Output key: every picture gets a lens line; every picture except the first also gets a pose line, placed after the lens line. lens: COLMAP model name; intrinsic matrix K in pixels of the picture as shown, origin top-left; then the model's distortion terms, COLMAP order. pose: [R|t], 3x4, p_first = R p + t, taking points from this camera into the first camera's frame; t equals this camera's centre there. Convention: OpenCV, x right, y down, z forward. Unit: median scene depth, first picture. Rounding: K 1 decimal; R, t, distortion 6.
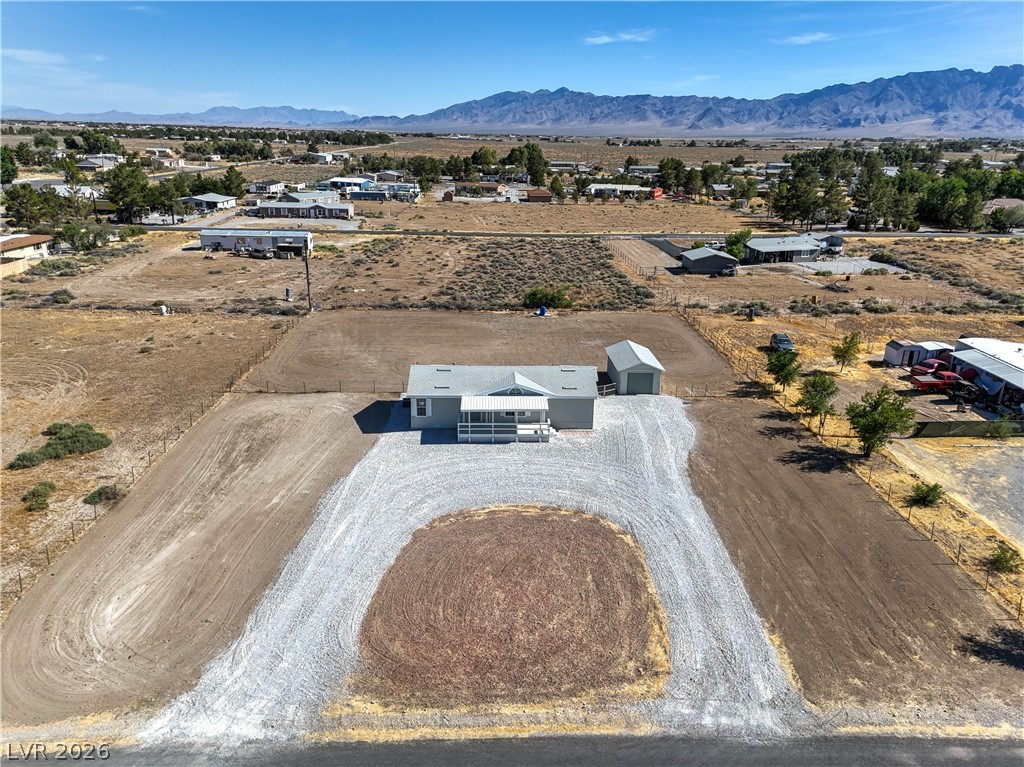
lens RADIAL K [[752.6, 0, 512.0], [0, 752.6, 383.5], [0, 0, 1]] dist [0.105446, -0.077729]
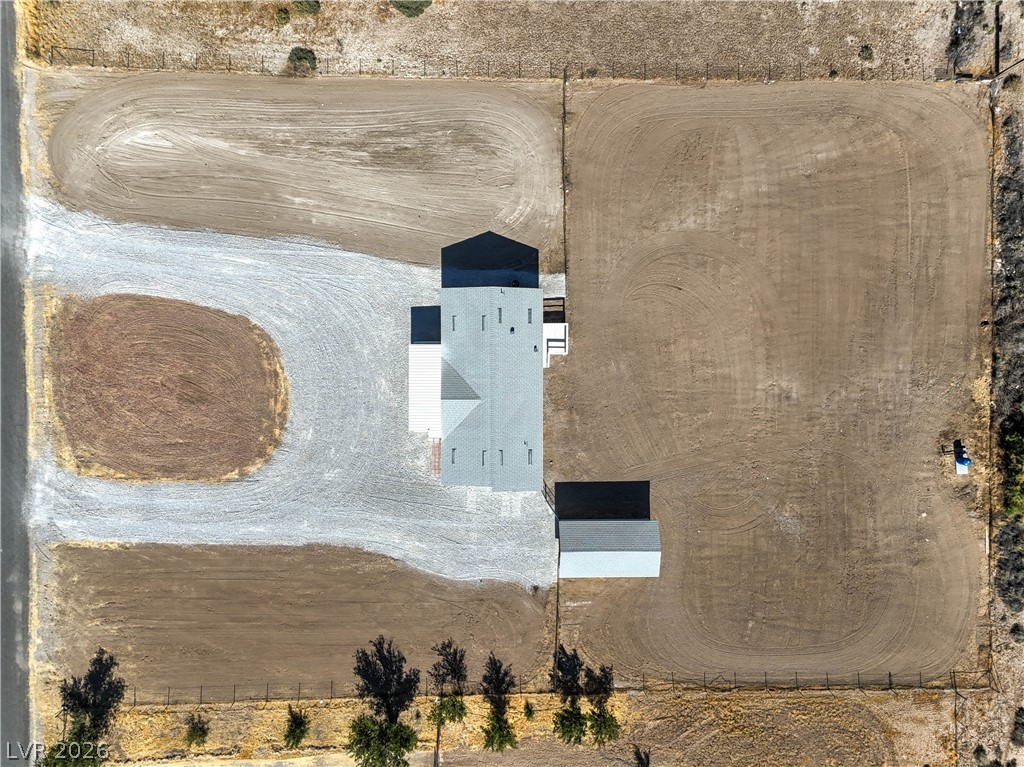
lens RADIAL K [[743.8, 0, 512.0], [0, 743.8, 383.5], [0, 0, 1]] dist [0.106149, -0.075723]
pose [[-0.028837, 0.999583, -0.001524, -0.017586], [-0.353172, -0.008763, 0.935517, -0.945040], [0.935114, 0.027516, 0.353278, 0.761625]]
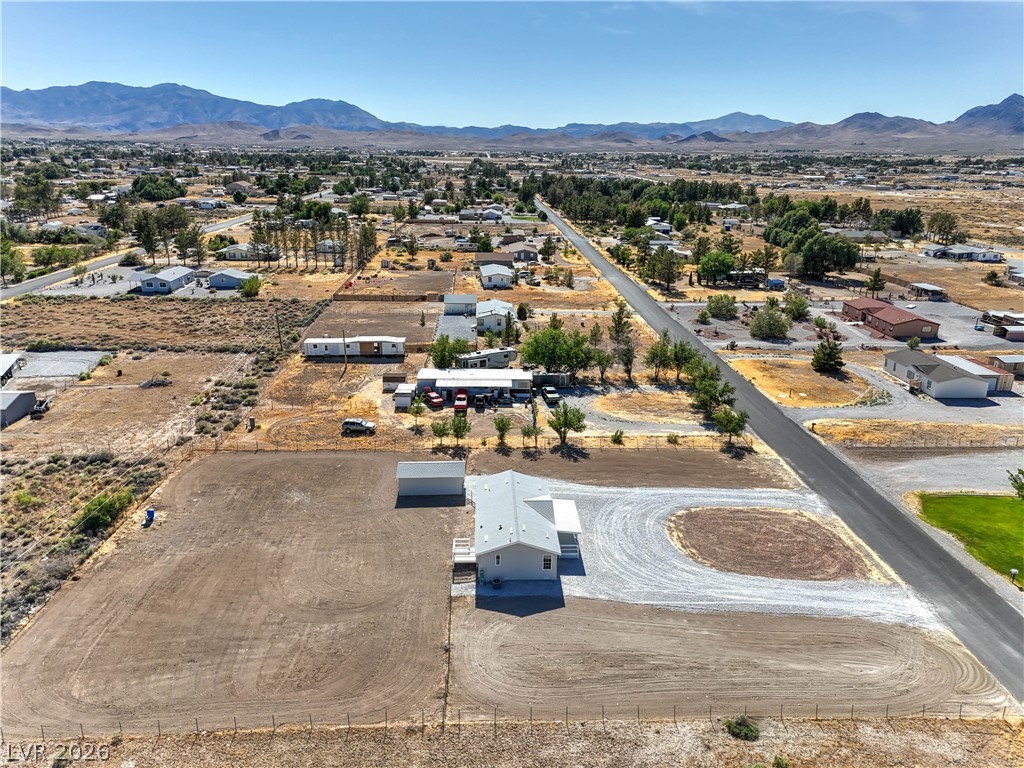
lens RADIAL K [[743.8, 0, 512.0], [0, 743.8, 384.0], [0, 0, 1]] dist [0.106149, -0.075723]
pose [[-0.008282, -0.318364, 0.947932, -1.177822], [0.299433, 0.903677, 0.306117, -0.610449], [-0.954081, 0.286377, 0.087844, 0.912906]]
